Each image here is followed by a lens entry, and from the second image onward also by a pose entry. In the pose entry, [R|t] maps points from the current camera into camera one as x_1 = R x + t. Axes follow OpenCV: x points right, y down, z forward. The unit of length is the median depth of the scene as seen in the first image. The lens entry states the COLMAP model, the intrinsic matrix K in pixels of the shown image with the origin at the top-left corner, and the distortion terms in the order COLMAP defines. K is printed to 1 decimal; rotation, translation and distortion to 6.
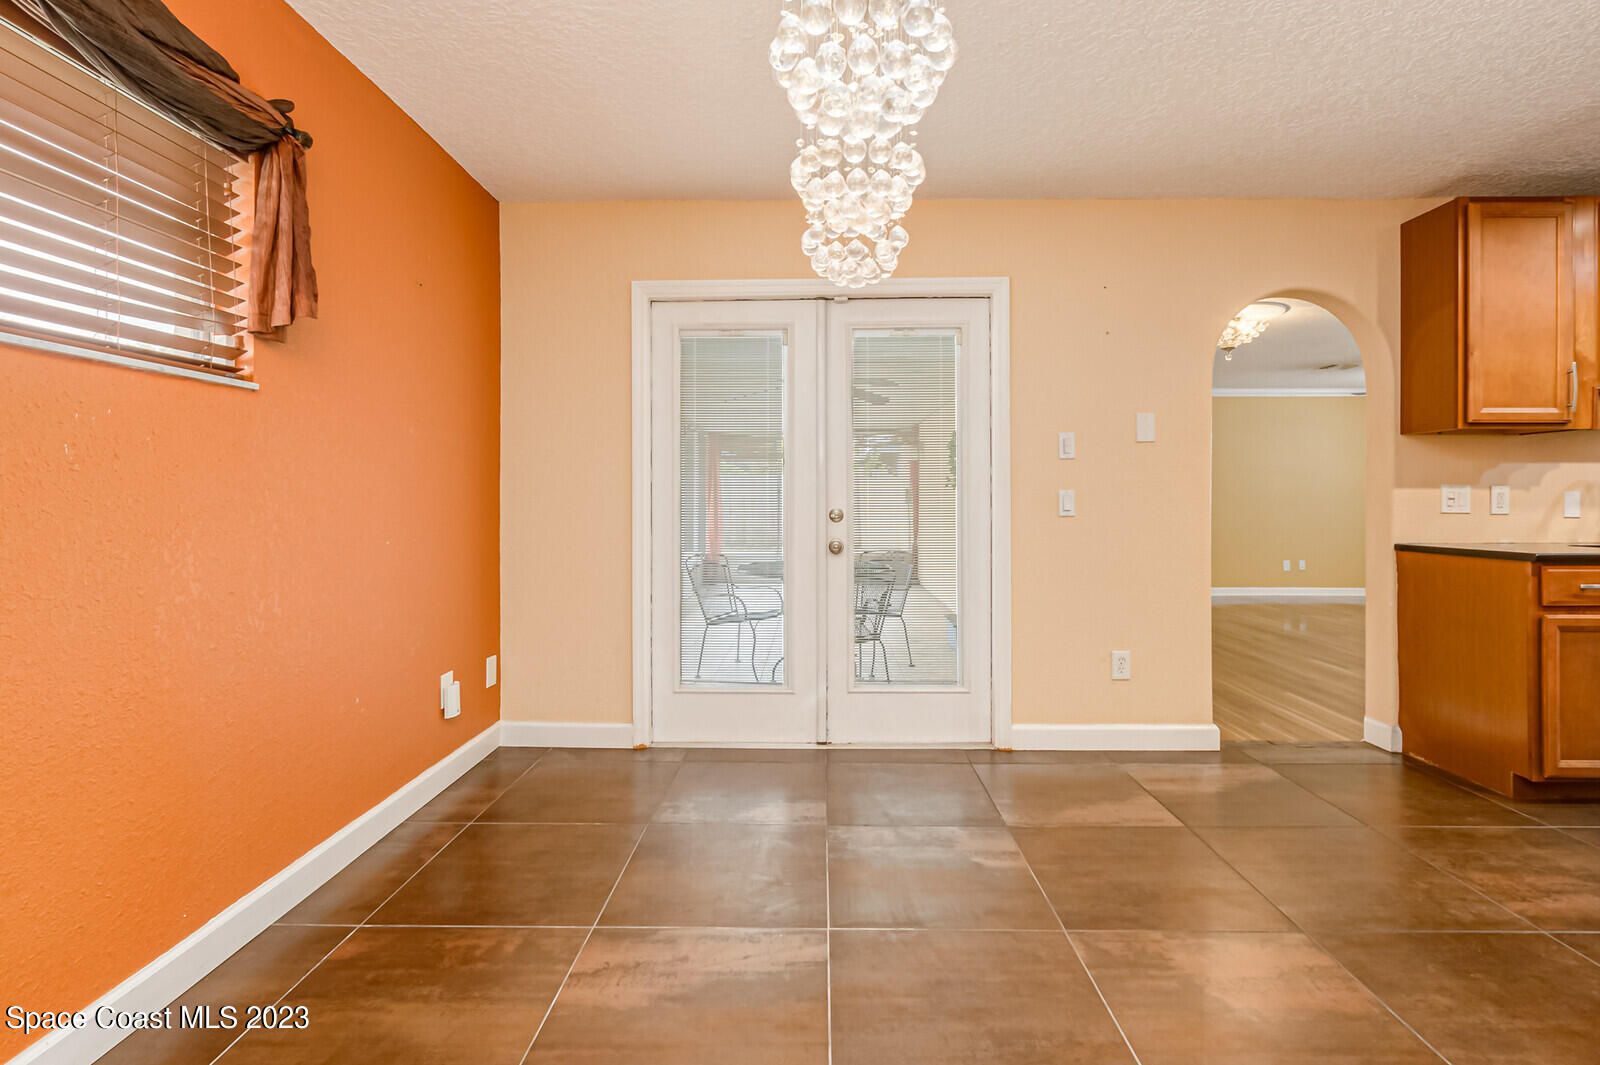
lens RADIAL K [[735.0, 0, 810.6], [0, 735.0, 494.6], [0, 0, 1]] dist [-0.000458, -0.000535]
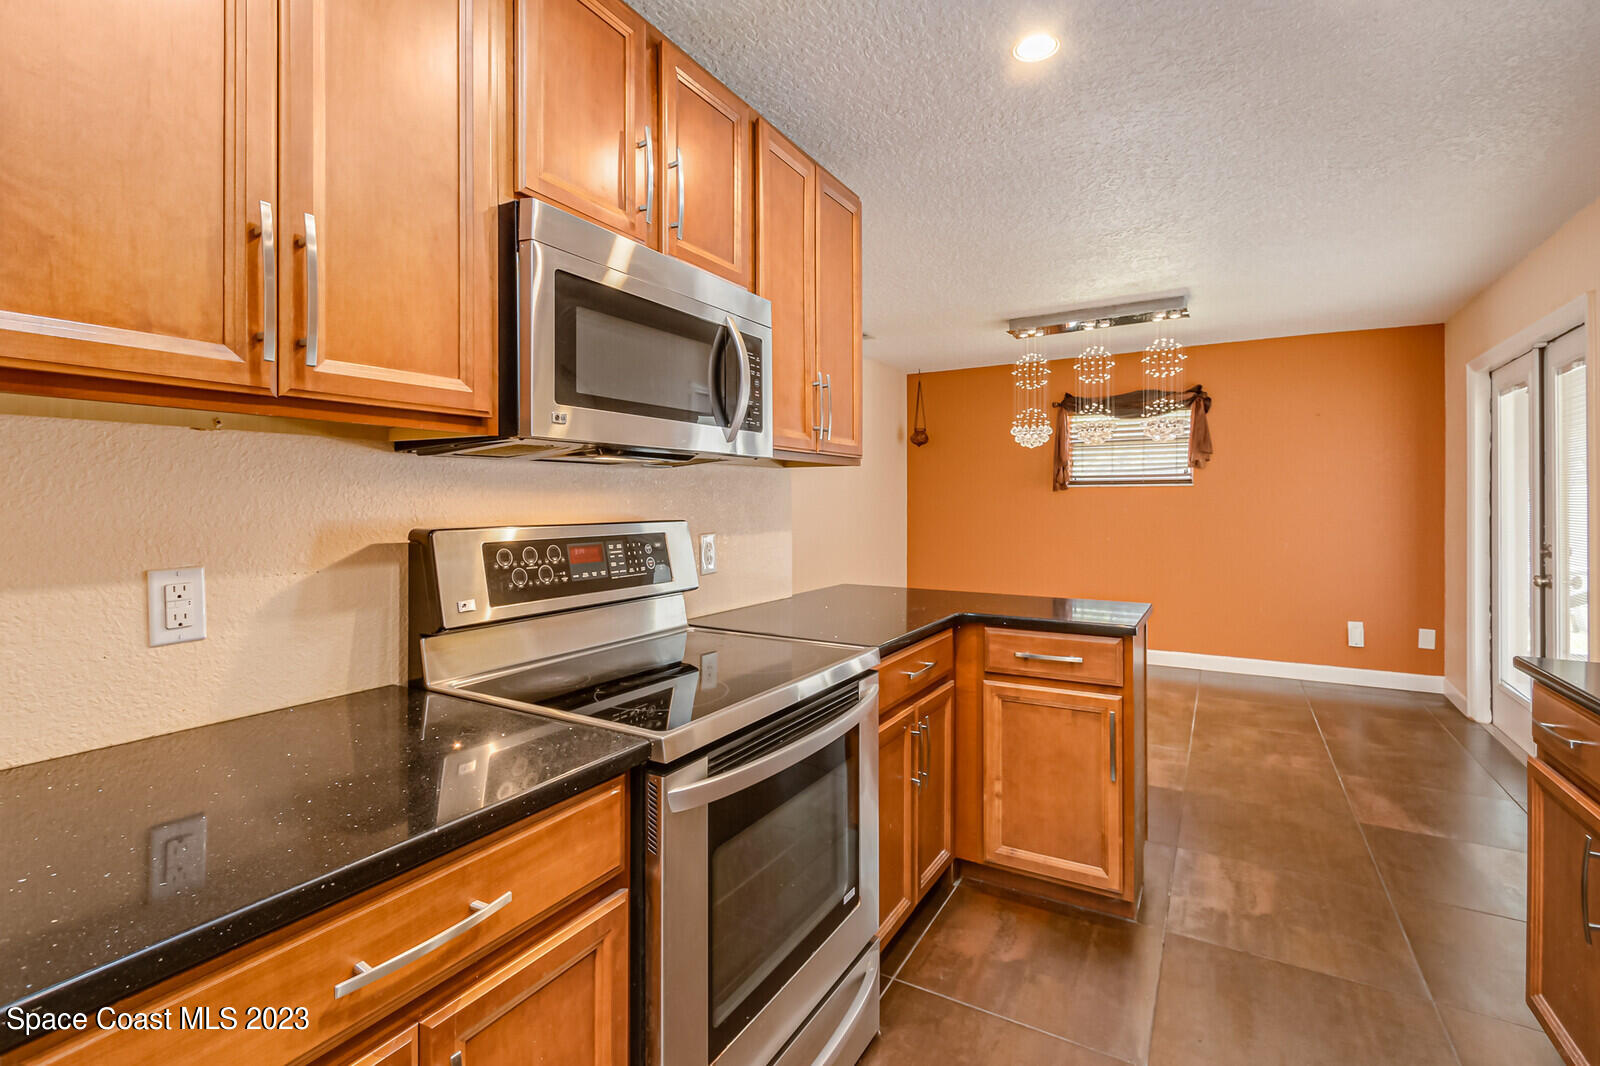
lens RADIAL K [[728.0, 0, 786.9], [0, 728.0, 502.7], [0, 0, 1]] dist [0.000334, -0.000269]
pose [[-0.502563, 0.003738, -0.864532, 1.508021], [0.005231, 0.999985, 0.001282, -0.048292], [0.864525, -0.003878, -0.502576, 0.609136]]
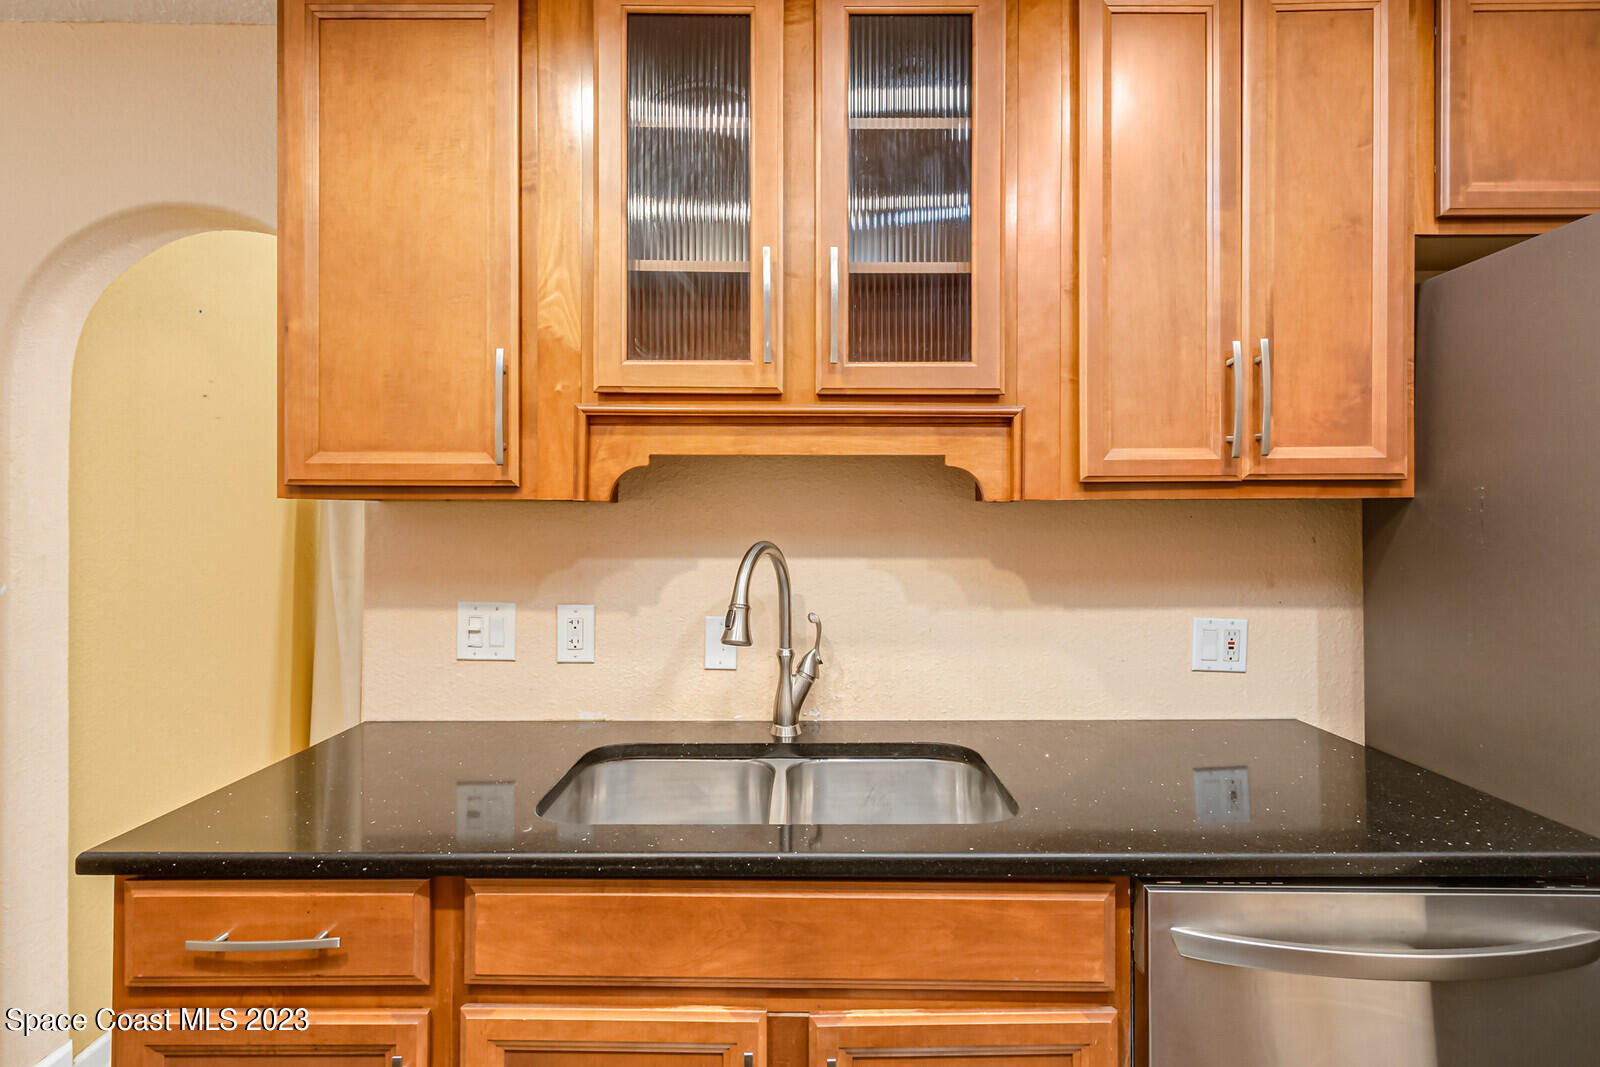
lens RADIAL K [[751.6, 0, 793.3], [0, 751.6, 514.9], [0, 0, 1]] dist [0.003455, 0.000341]
pose [[0.999934, 0.000714, 0.011432, 1.079014], [-0.000711, 1.000000, -0.000288, -0.072553], [-0.011432, 0.000280, 0.999935, 0.492061]]
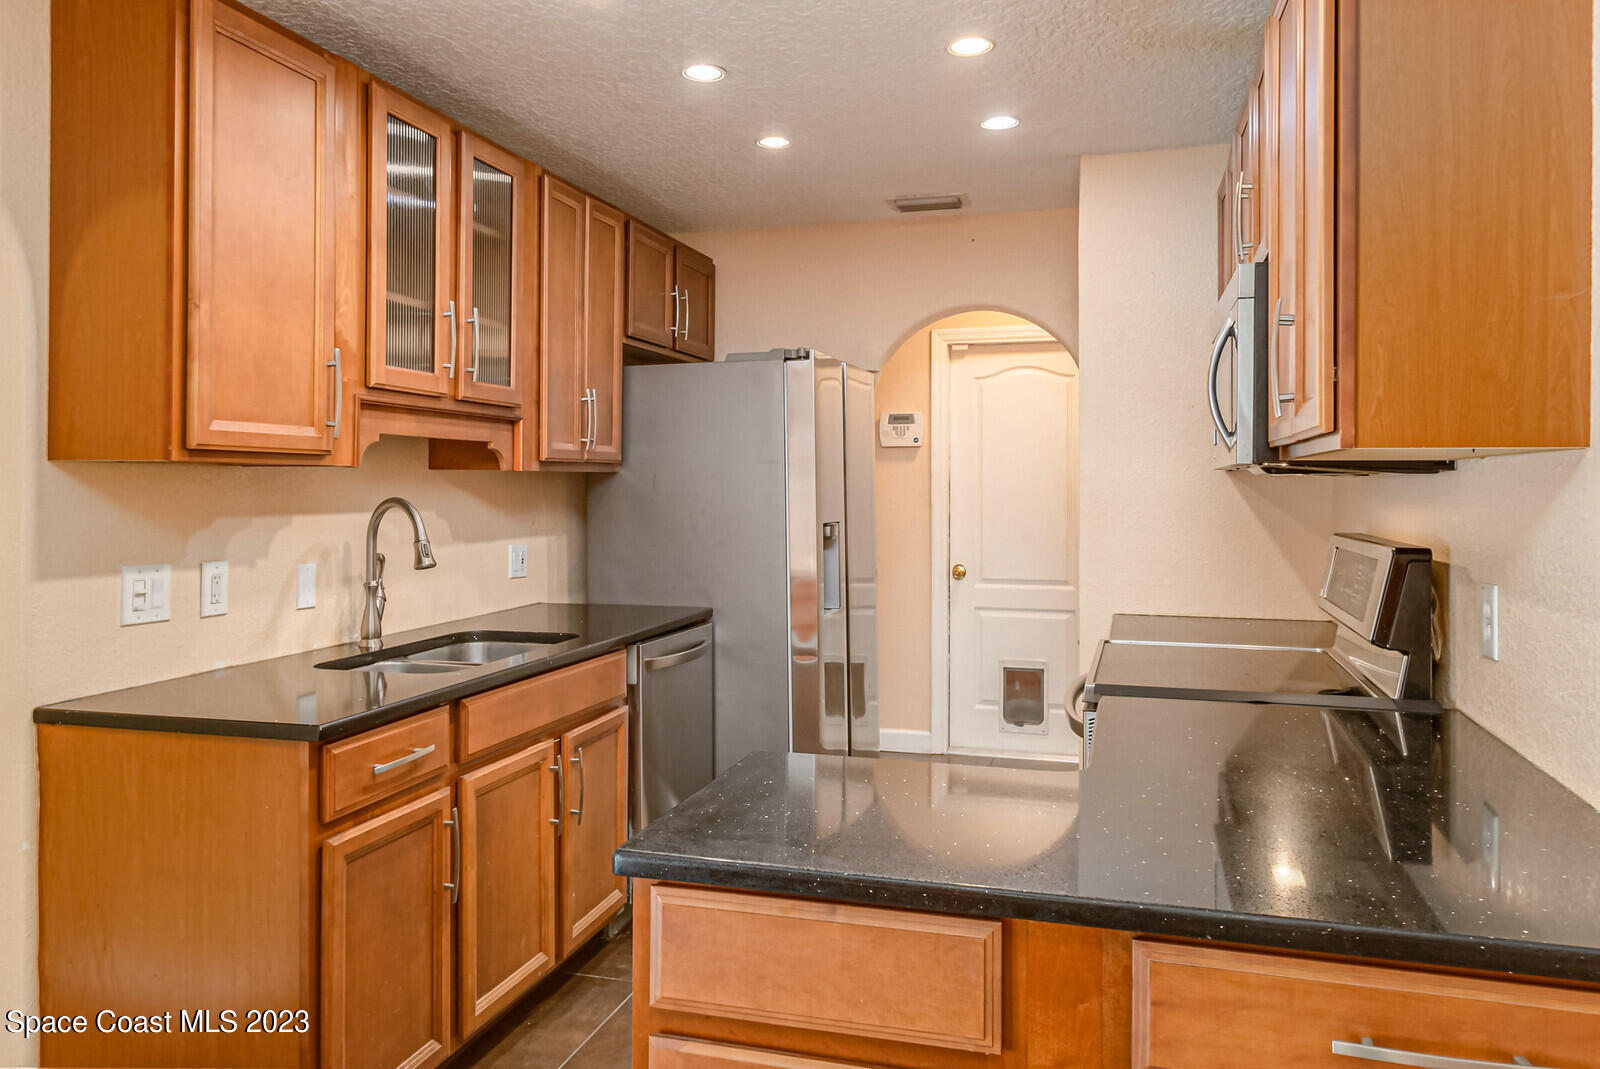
lens RADIAL K [[1157.6, 0, 801.7], [0, 1157.6, 478.6], [0, 0, 1]] dist [0.001205, 0.001133]
pose [[0.254026, 0.006299, 0.967177, 0.242930], [-0.005234, 0.999973, -0.005138, -0.069361], [-0.967183, -0.003758, 0.254052, 0.382995]]
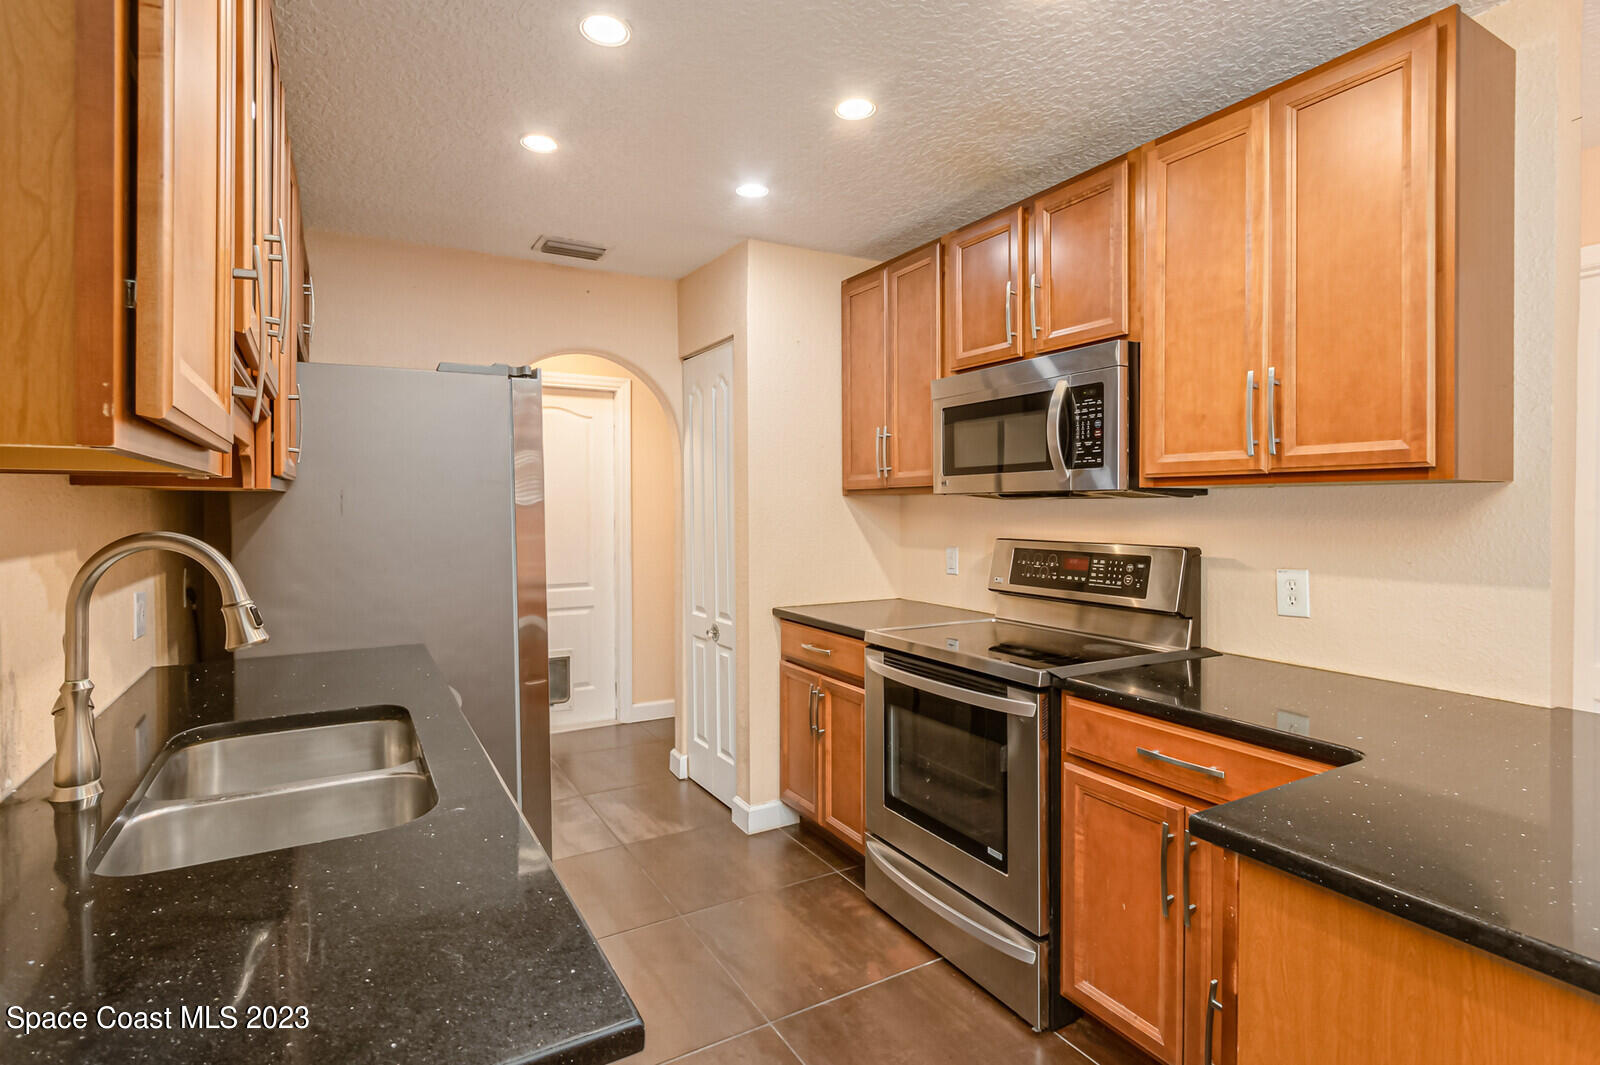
lens RADIAL K [[777.1, 0, 798.3], [0, 777.1, 509.7], [0, 0, 1]] dist [0.001206, -0.000391]
pose [[-0.518587, -0.004128, 0.855015, 0.594507], [-0.000417, 0.999989, 0.004575, -0.069693], [-0.855025, 0.002016, -0.518583, 0.870843]]
